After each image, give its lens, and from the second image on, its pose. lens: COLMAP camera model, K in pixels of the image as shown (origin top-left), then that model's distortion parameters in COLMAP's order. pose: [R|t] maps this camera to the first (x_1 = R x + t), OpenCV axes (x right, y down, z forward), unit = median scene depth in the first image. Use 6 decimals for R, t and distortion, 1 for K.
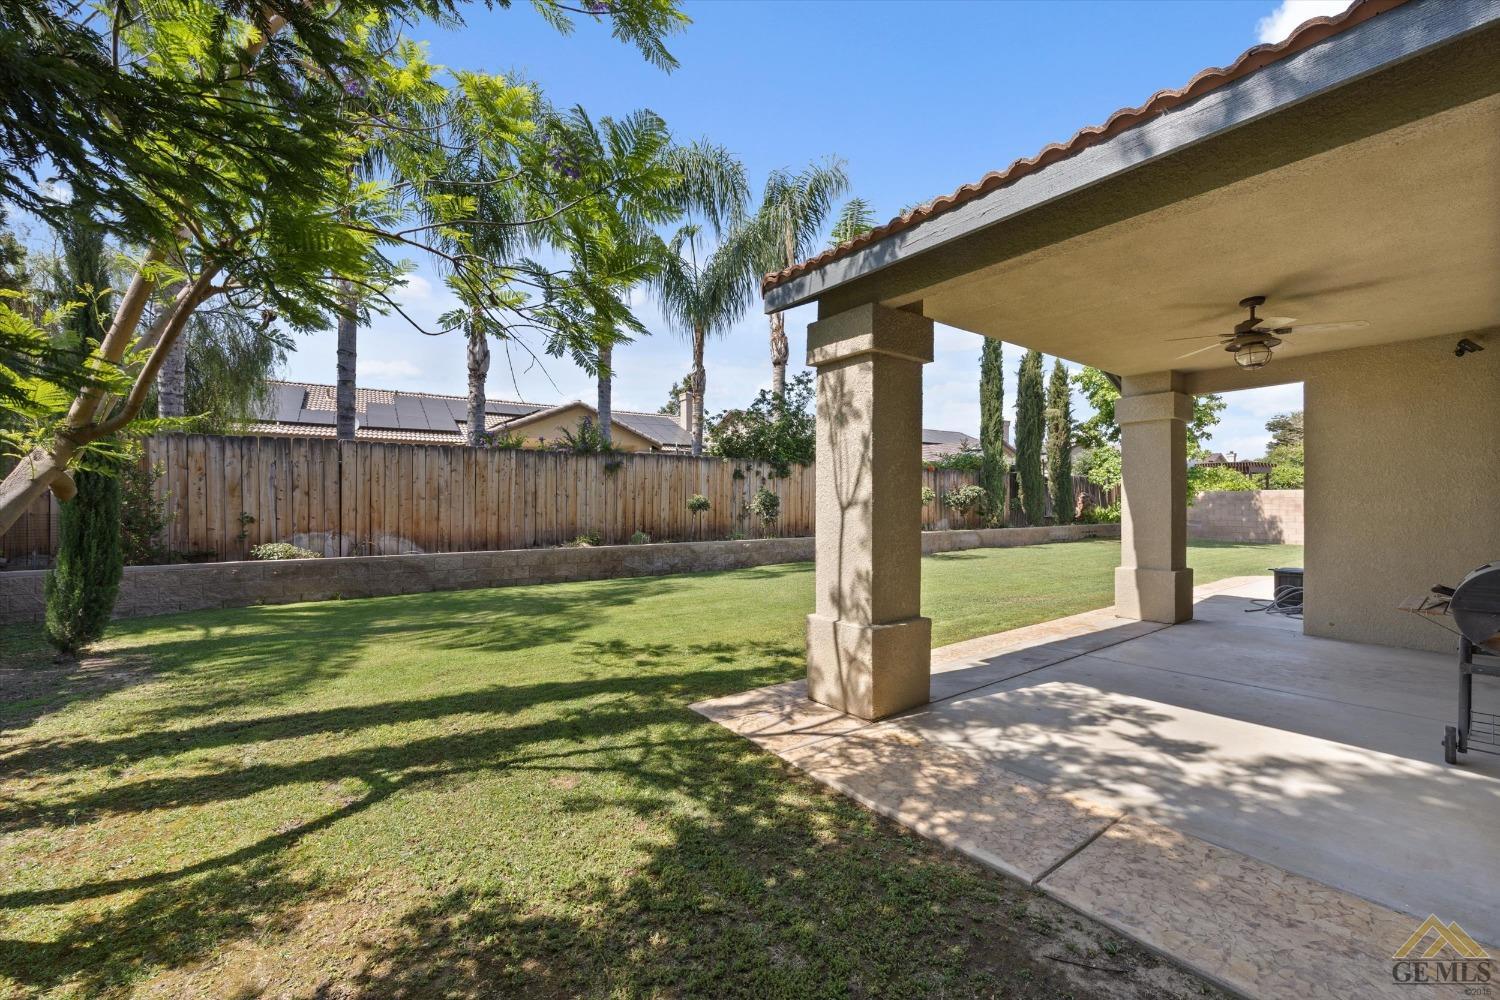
lens RADIAL K [[612.1, 0, 749.5], [0, 612.1, 508.6], [0, 0, 1]] dist [-0.001917, -0.000455]
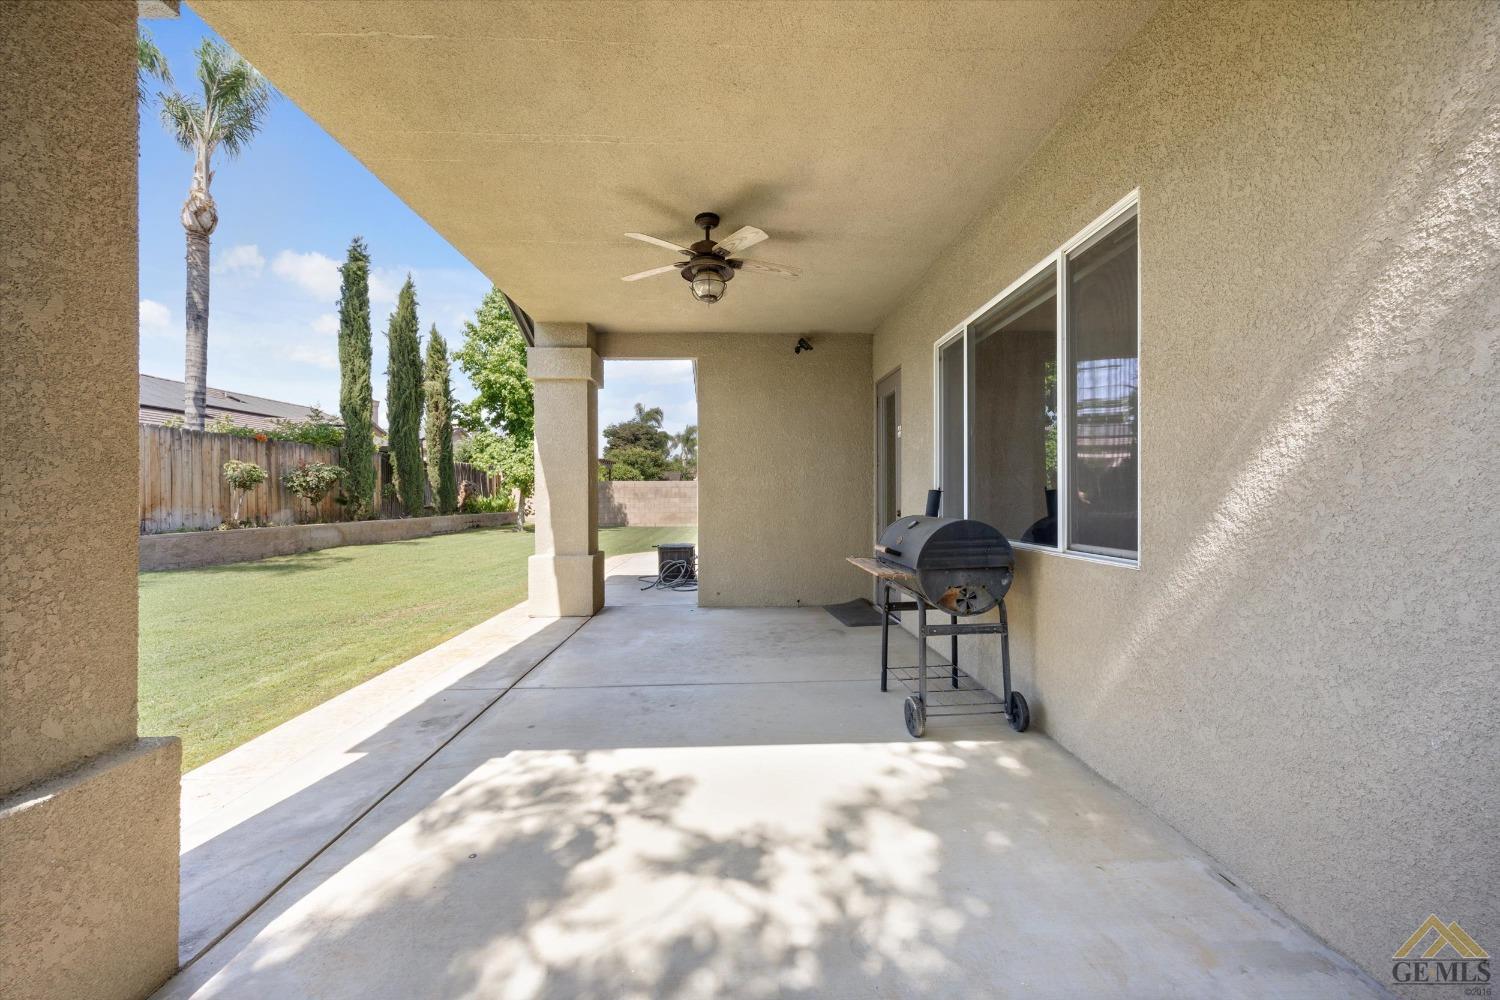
lens RADIAL K [[612.1, 0, 748.9], [0, 612.1, 506.9], [0, 0, 1]] dist [-0.001917, -0.000455]
pose [[0.582050, -0.012341, 0.813060, 0.048786], [0.009480, 0.999920, 0.008390, 0.012338], [-0.813098, 0.002824, 0.582120, 0.131243]]
